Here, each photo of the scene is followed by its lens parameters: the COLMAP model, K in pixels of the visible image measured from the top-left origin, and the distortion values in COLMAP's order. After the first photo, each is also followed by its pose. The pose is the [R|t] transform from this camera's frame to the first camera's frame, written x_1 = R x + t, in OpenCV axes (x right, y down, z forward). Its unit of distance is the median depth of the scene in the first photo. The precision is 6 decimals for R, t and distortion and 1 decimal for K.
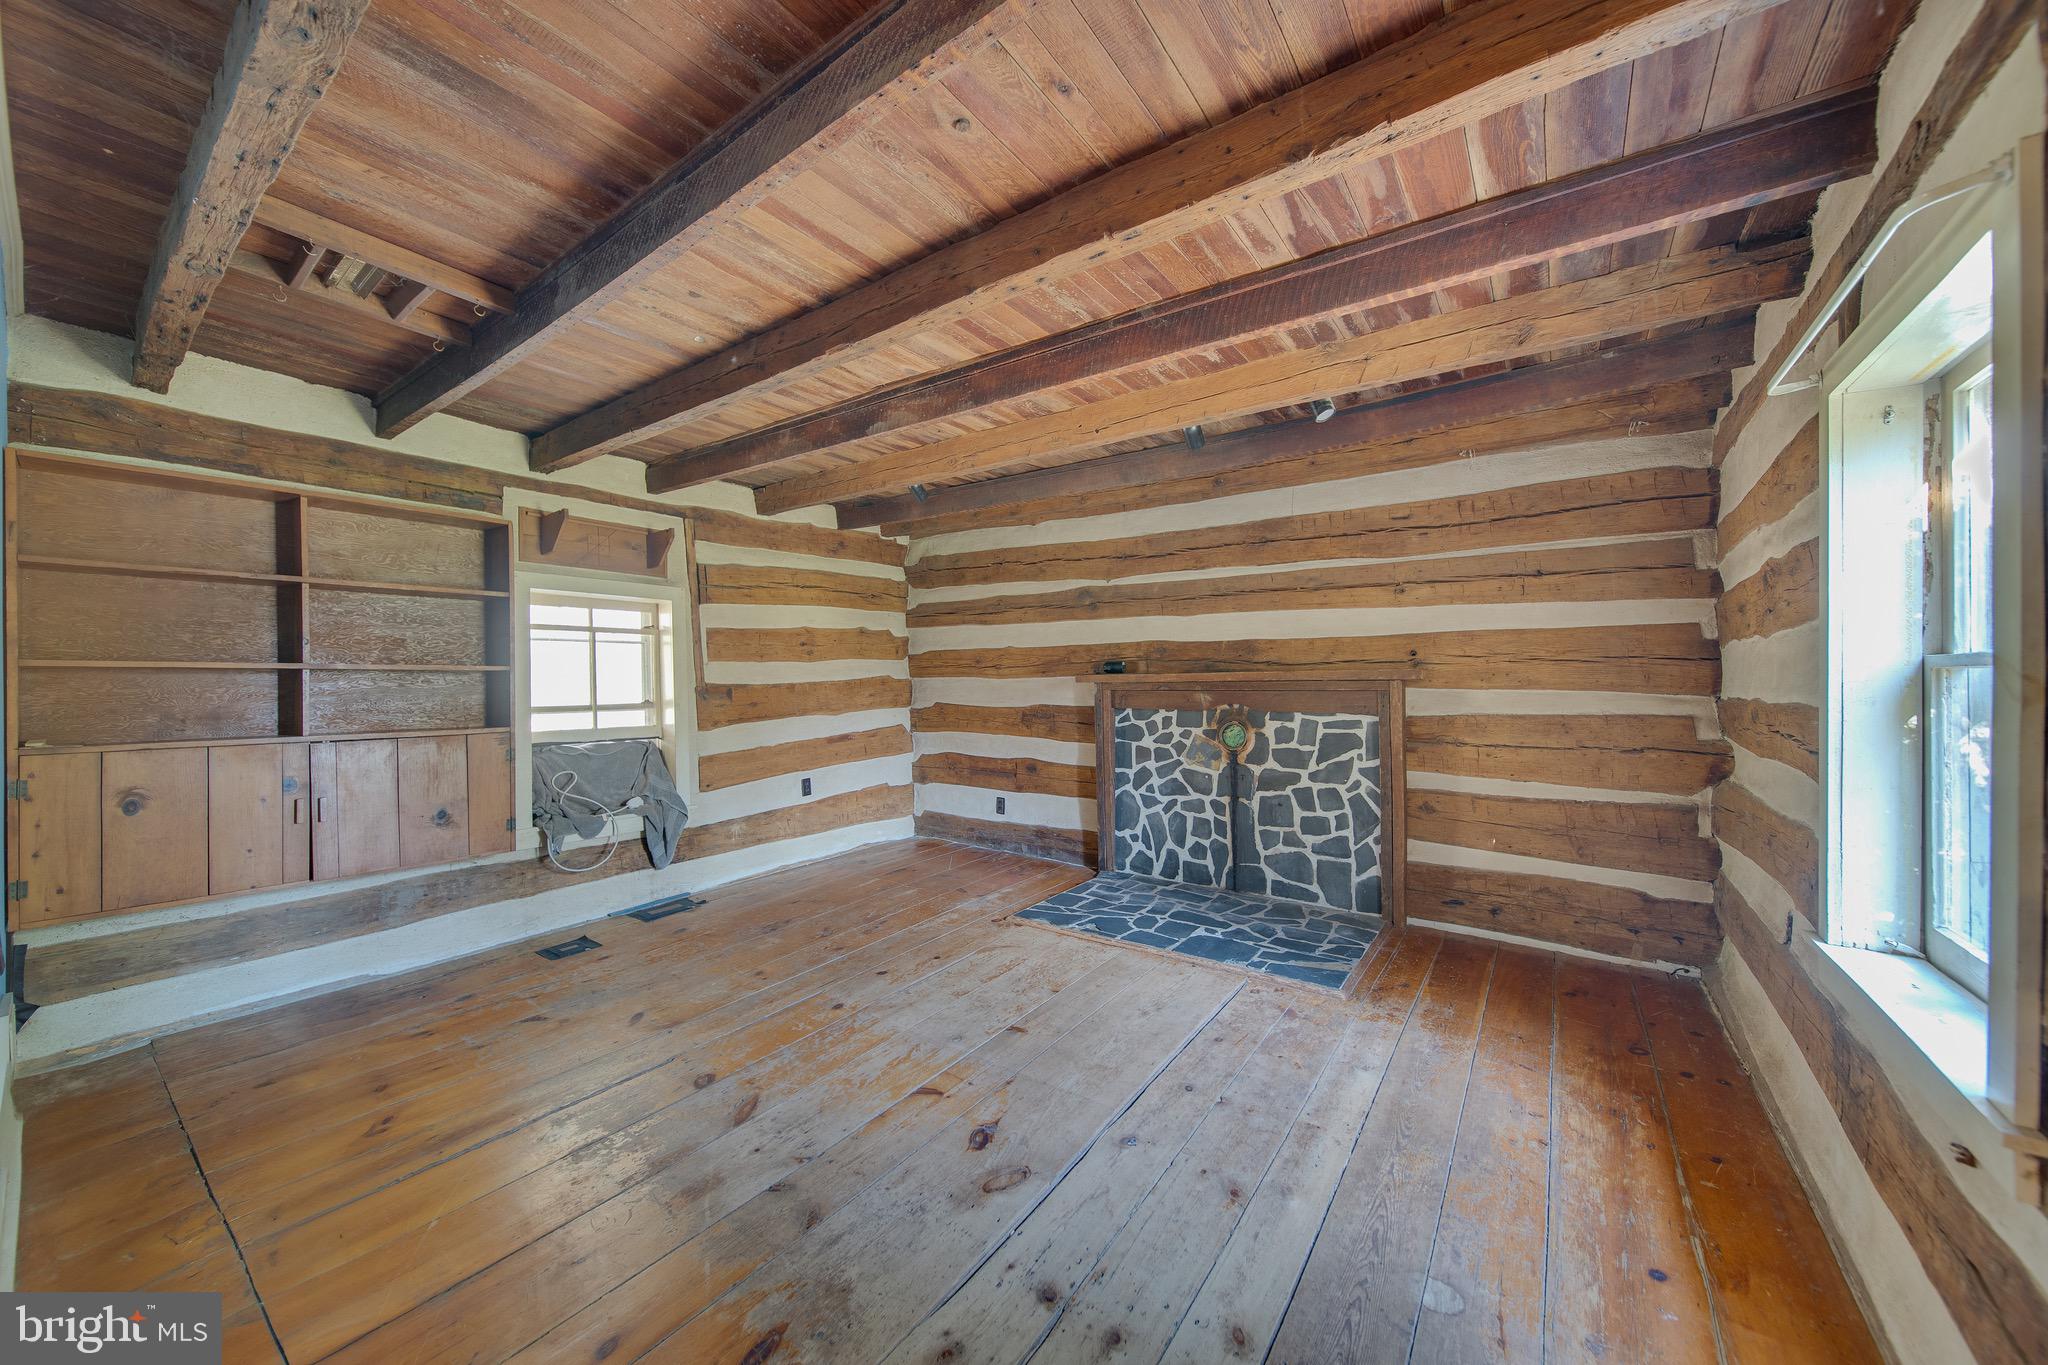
lens RADIAL K [[731.8, 0, 1018.4], [0, 731.8, 678.9], [0, 0, 1]] dist [0.008839, -0.004679]
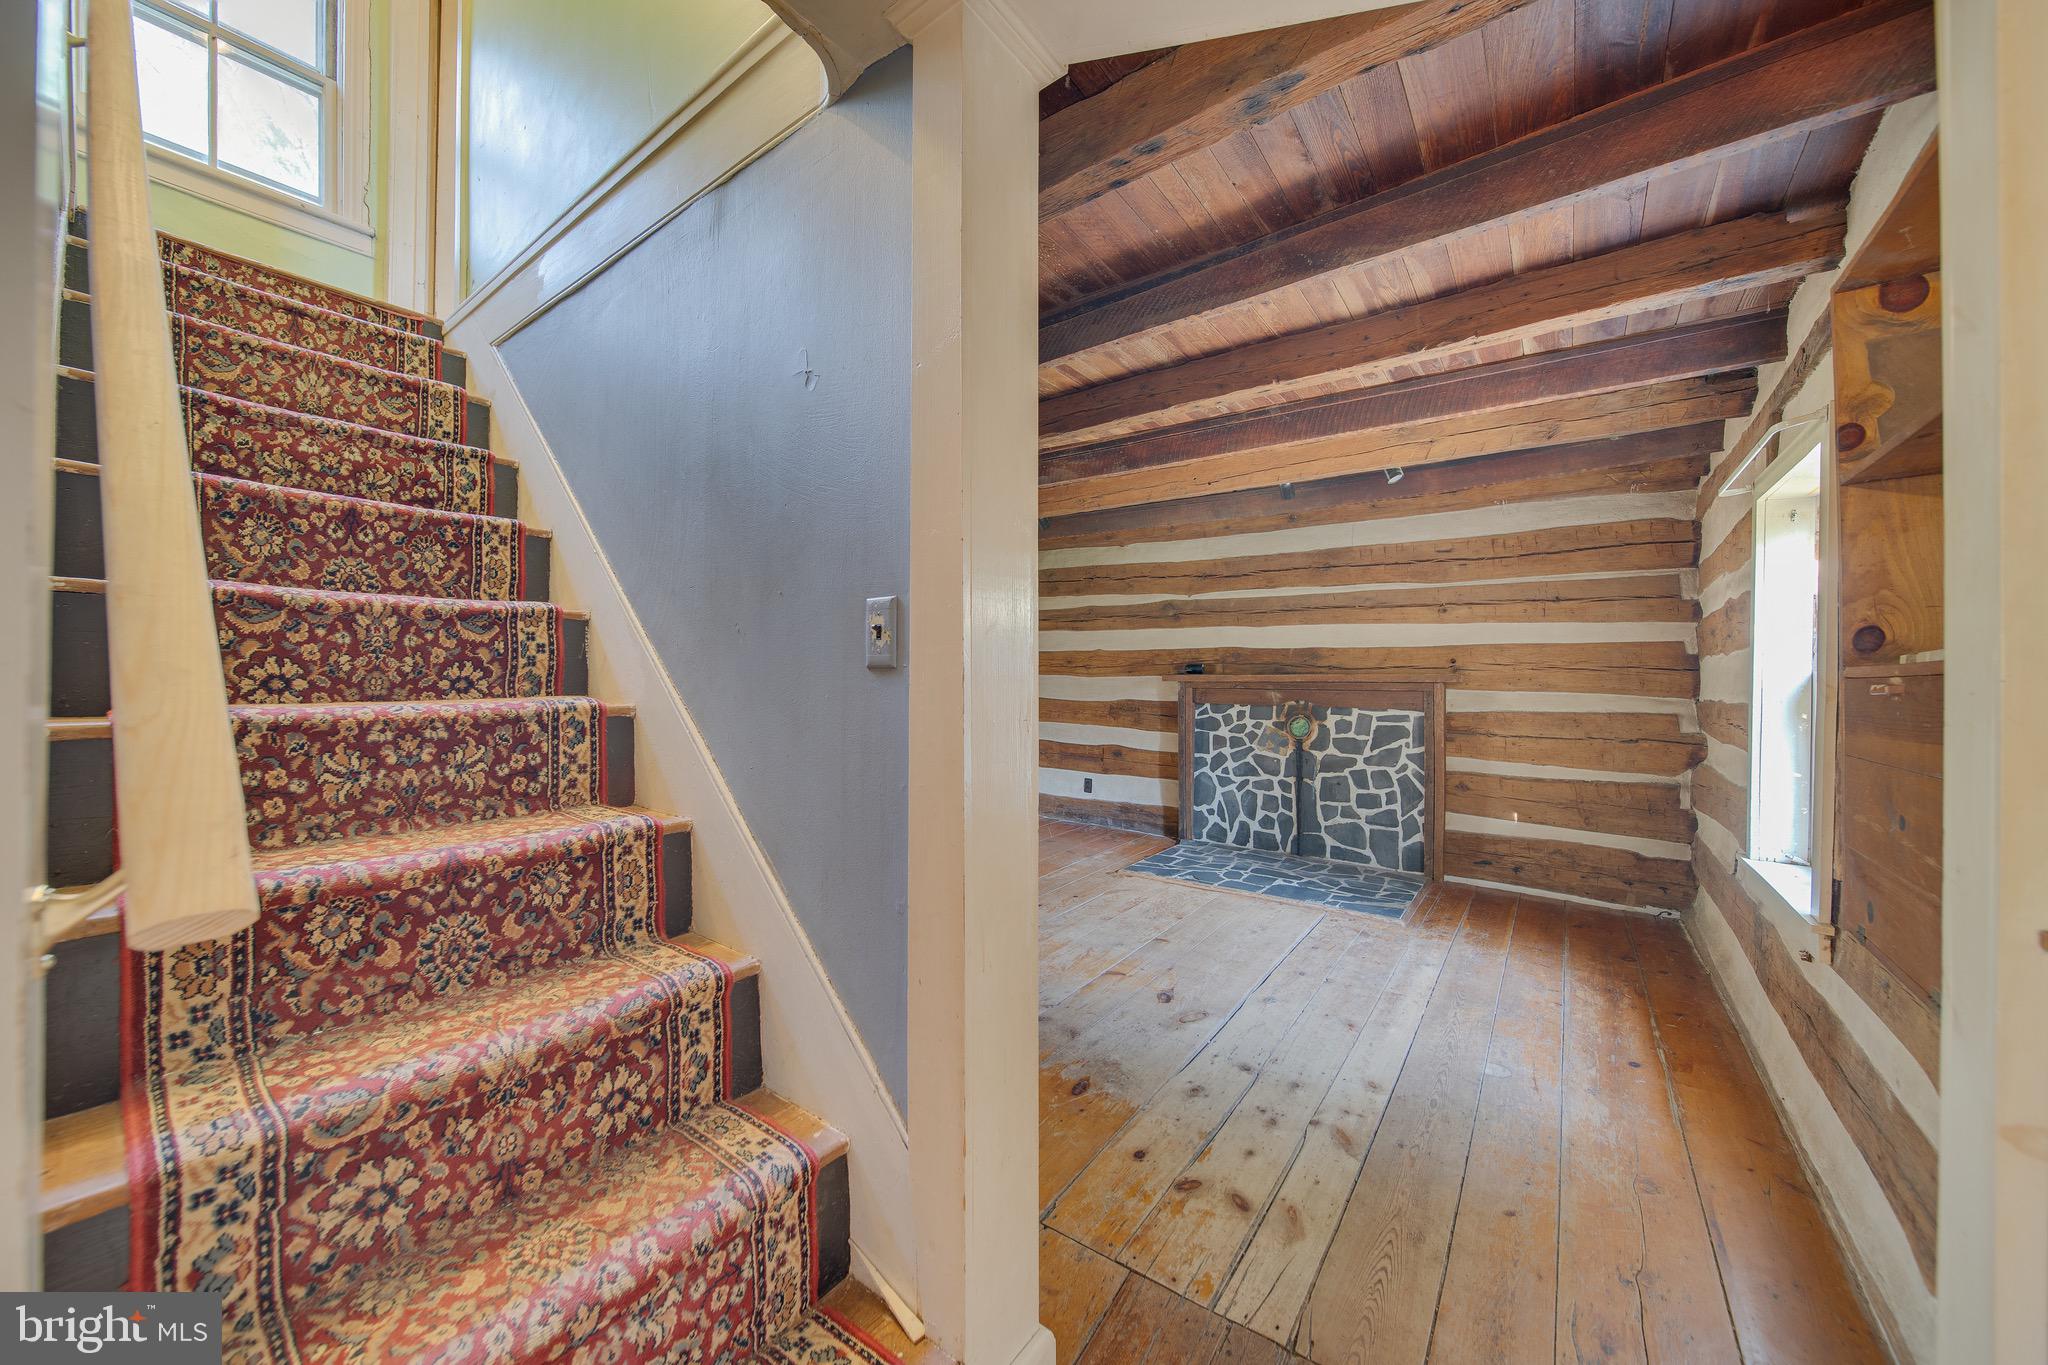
lens RADIAL K [[731.8, 0, 1018.4], [0, 731.8, 678.9], [0, 0, 1]] dist [0.008839, -0.004679]
pose [[0.999887, 0.013771, -0.006094, -0.196859], [-0.013750, 0.999899, 0.003588, 0.000518], [0.006143, -0.003504, 0.999975, -0.253860]]
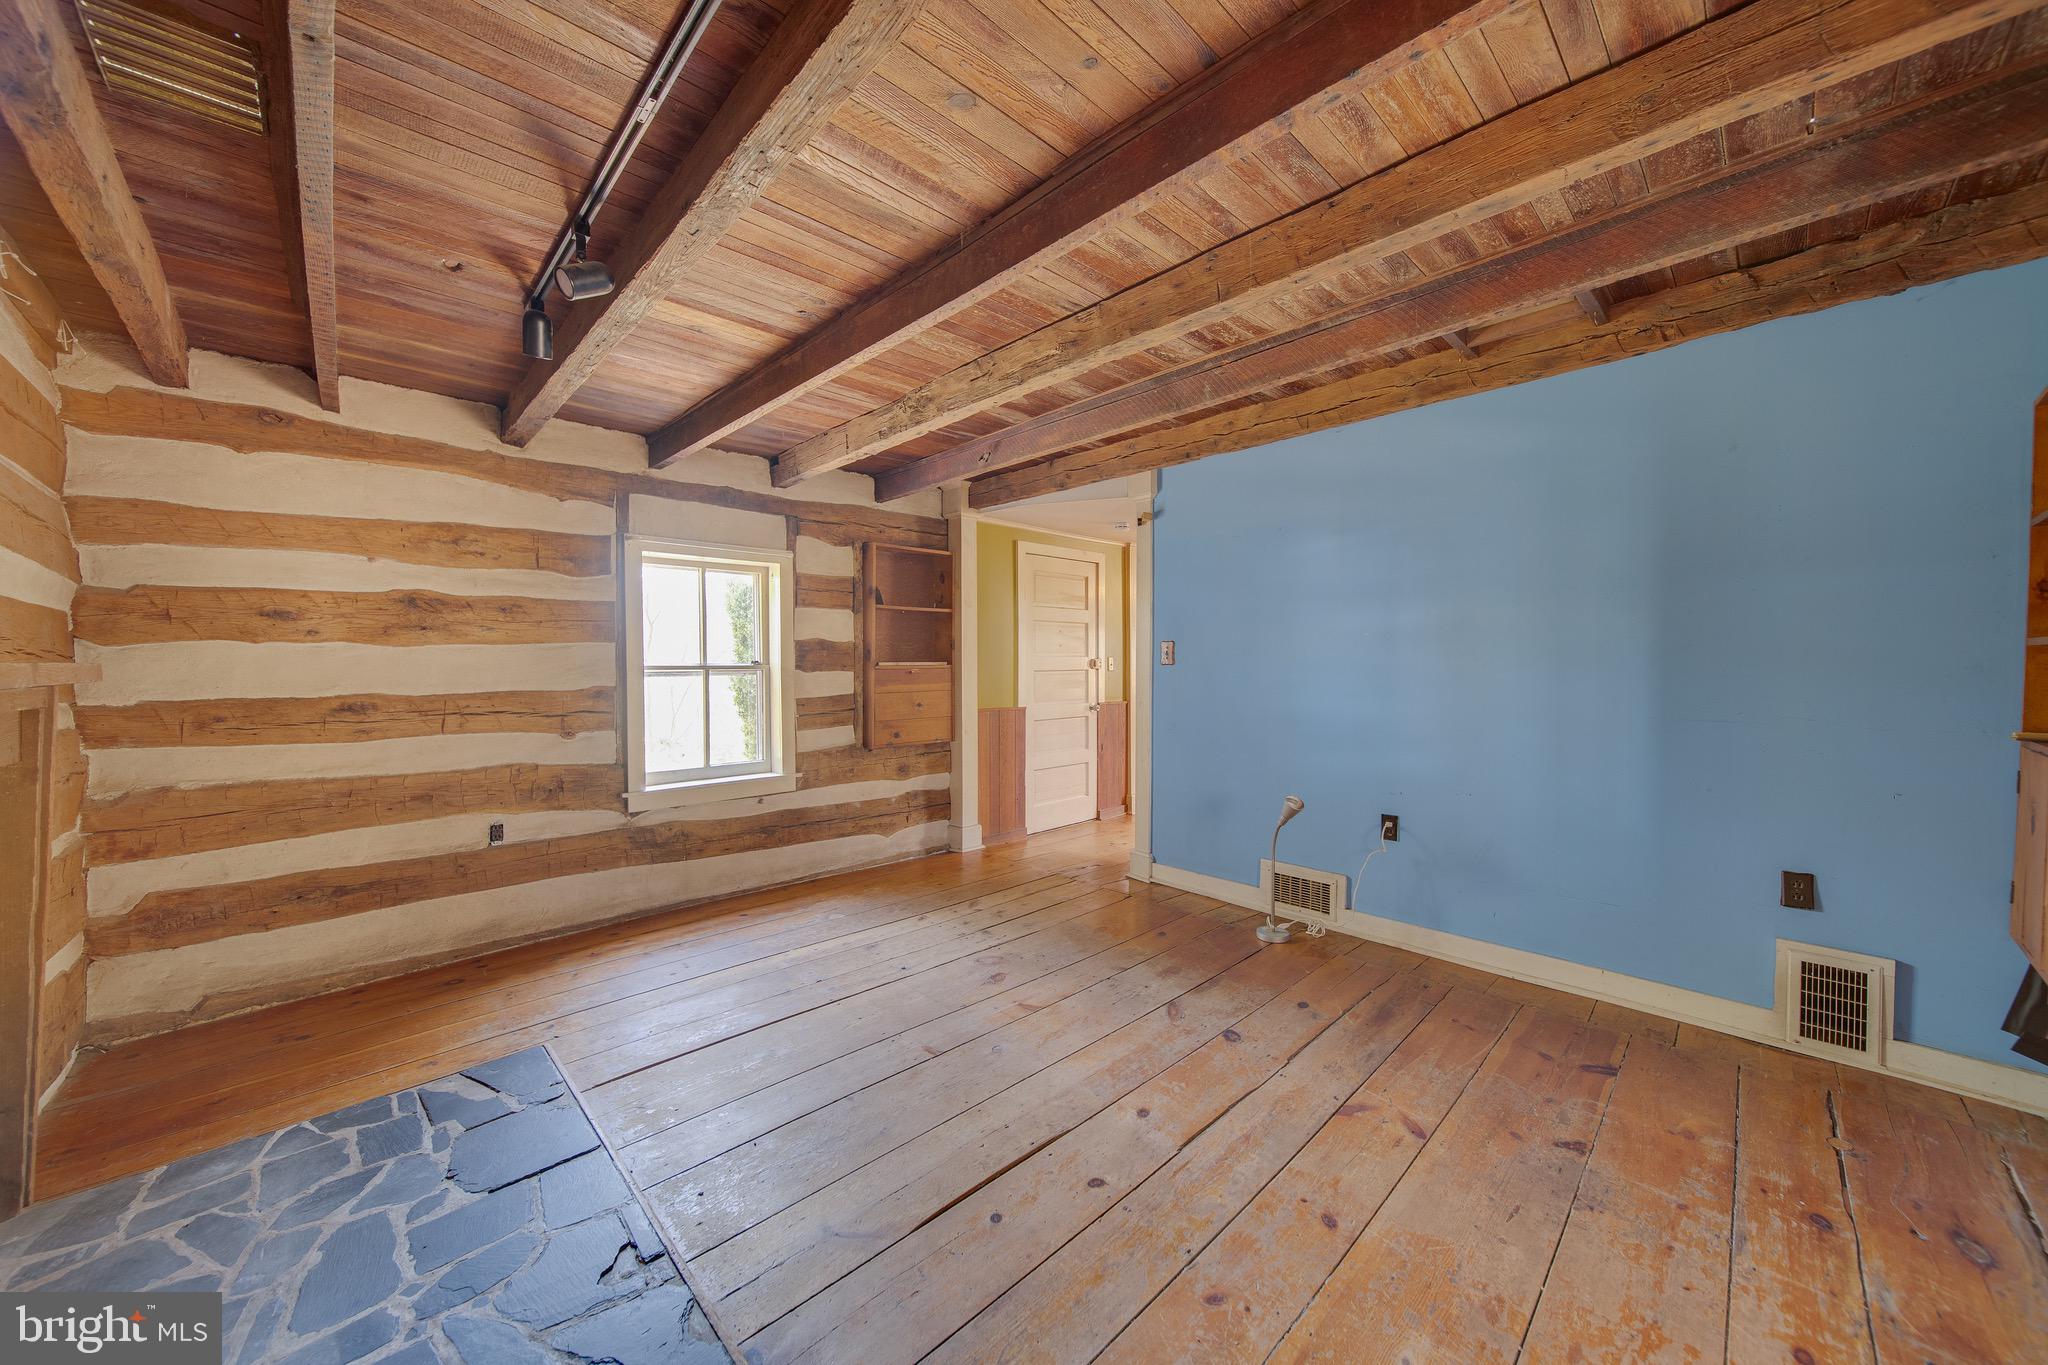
lens RADIAL K [[731.8, 0, 1018.4], [0, 731.8, 678.9], [0, 0, 1]] dist [0.008839, -0.004679]
pose [[-0.984407, 0.008975, 0.175678, -0.209948], [0.011894, 0.999808, 0.015571, -0.003397], [-0.175505, 0.017418, -0.984324, 1.426471]]
